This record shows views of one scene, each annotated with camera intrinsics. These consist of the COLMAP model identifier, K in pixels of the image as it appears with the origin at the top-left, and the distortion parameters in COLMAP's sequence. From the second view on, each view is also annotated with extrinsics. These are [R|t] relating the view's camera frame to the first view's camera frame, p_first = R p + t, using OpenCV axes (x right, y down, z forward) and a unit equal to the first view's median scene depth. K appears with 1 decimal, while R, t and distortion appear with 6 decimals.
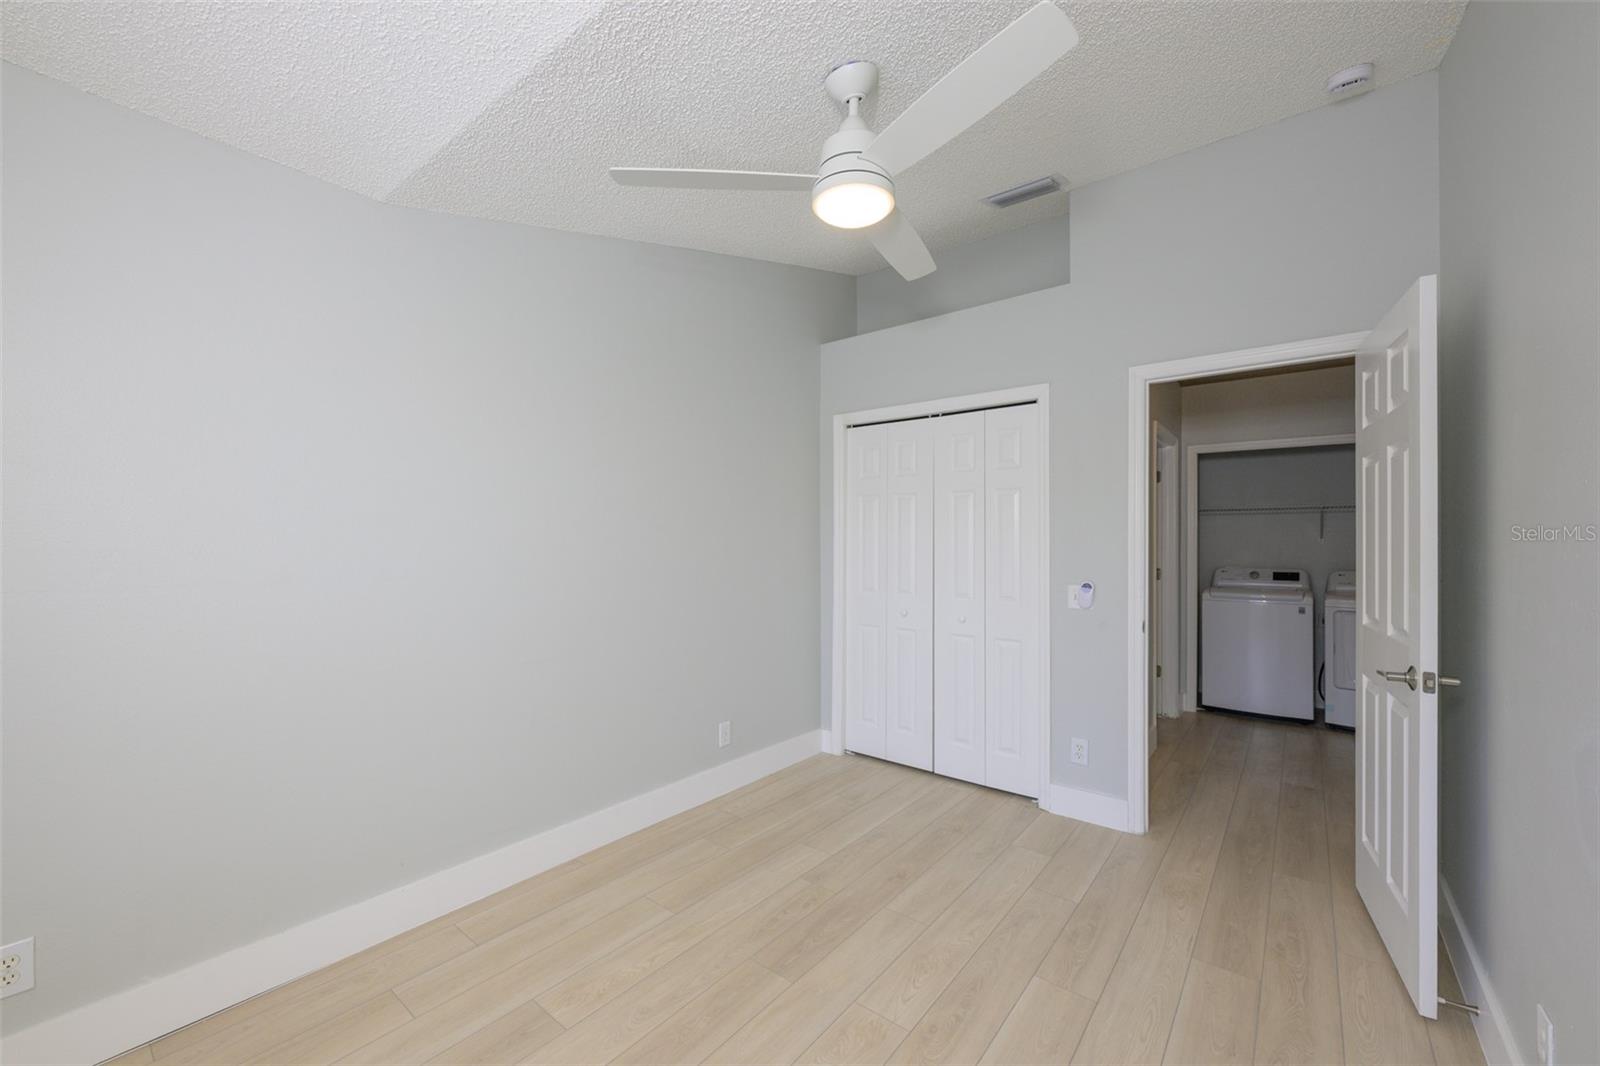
lens RADIAL K [[635.1, 0, 798.0], [0, 635.1, 545.6], [0, 0, 1]] dist [-0.000032, 0.000078]
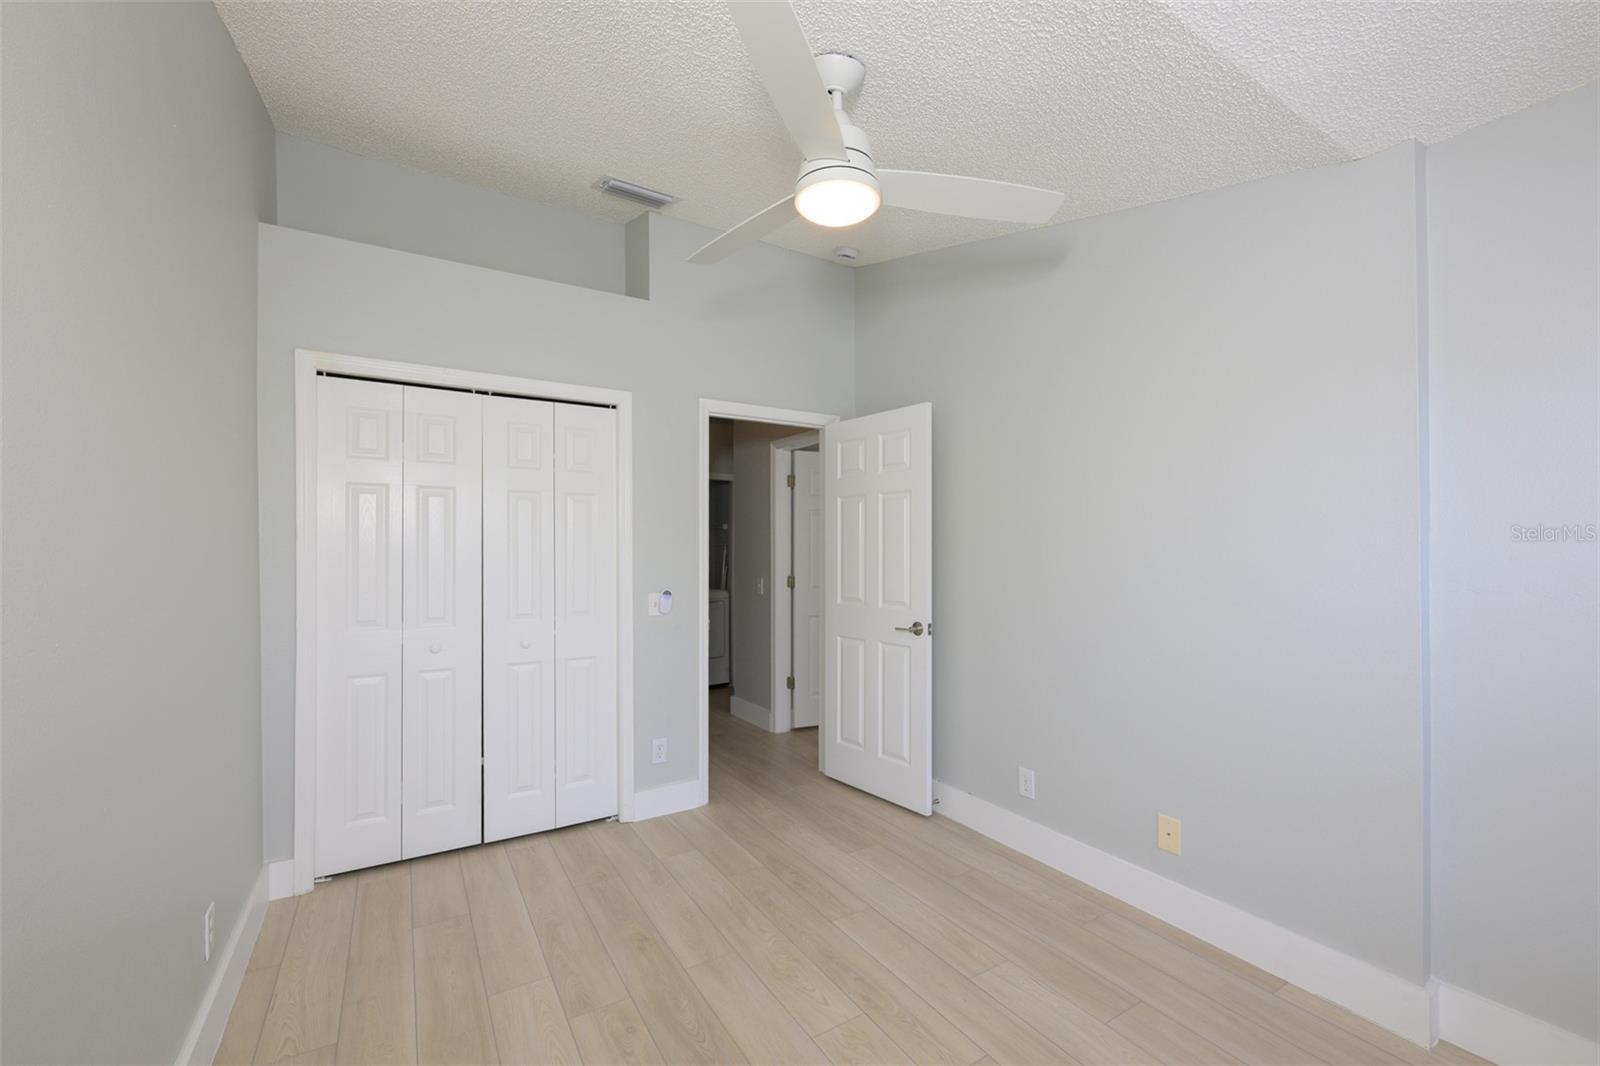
lens RADIAL K [[659.0, 0, 805.6], [0, 659.0, 554.1], [0, 0, 1]] dist [-0.000687, -0.000053]
pose [[0.325058, -0.006933, 0.945669, -0.520398], [0.007961, 0.999958, 0.004595, -0.004670], [-0.945661, 0.006035, 0.325099, 0.425859]]
